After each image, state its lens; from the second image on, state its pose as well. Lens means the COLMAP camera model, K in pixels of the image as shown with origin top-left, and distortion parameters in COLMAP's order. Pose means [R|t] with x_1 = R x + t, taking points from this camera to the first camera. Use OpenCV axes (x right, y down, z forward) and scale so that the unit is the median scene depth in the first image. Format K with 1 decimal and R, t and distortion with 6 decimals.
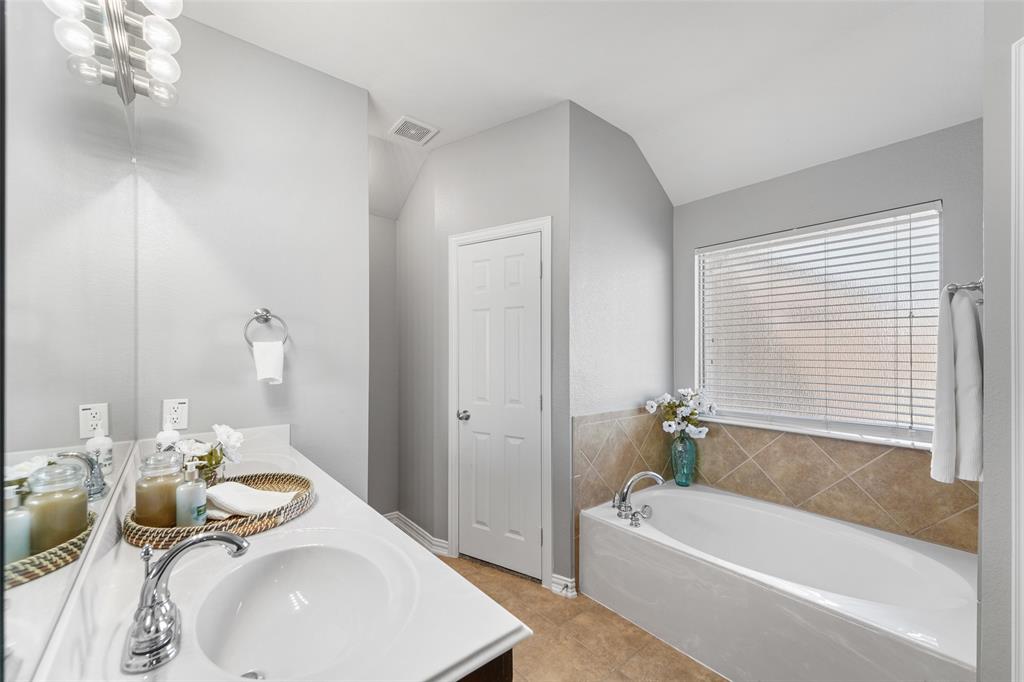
lens RADIAL K [[403.8, 0, 511.6], [0, 403.8, 346.7], [0, 0, 1]] dist [0.012449, -0.002403]
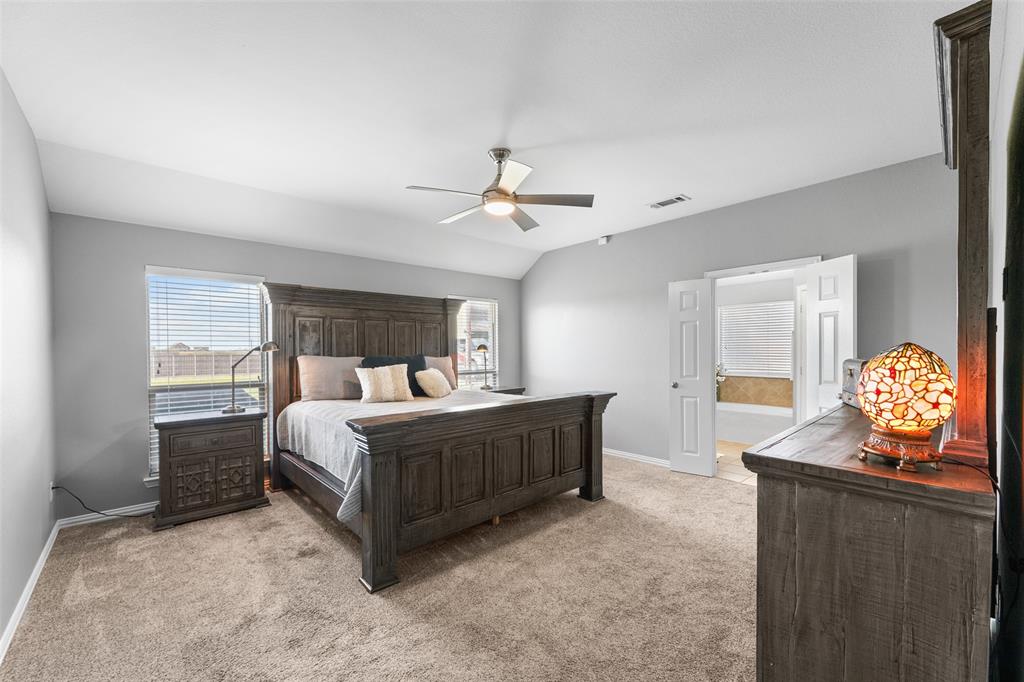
lens RADIAL K [[403.8, 0, 512.1], [0, 403.8, 348.8], [0, 0, 1]] dist [0.012449, -0.002403]
pose [[0.998830, -0.003722, 0.048223, -1.096503], [0.003152, 0.999924, 0.011889, -0.017515], [-0.048263, -0.011723, 0.998766, -1.665074]]
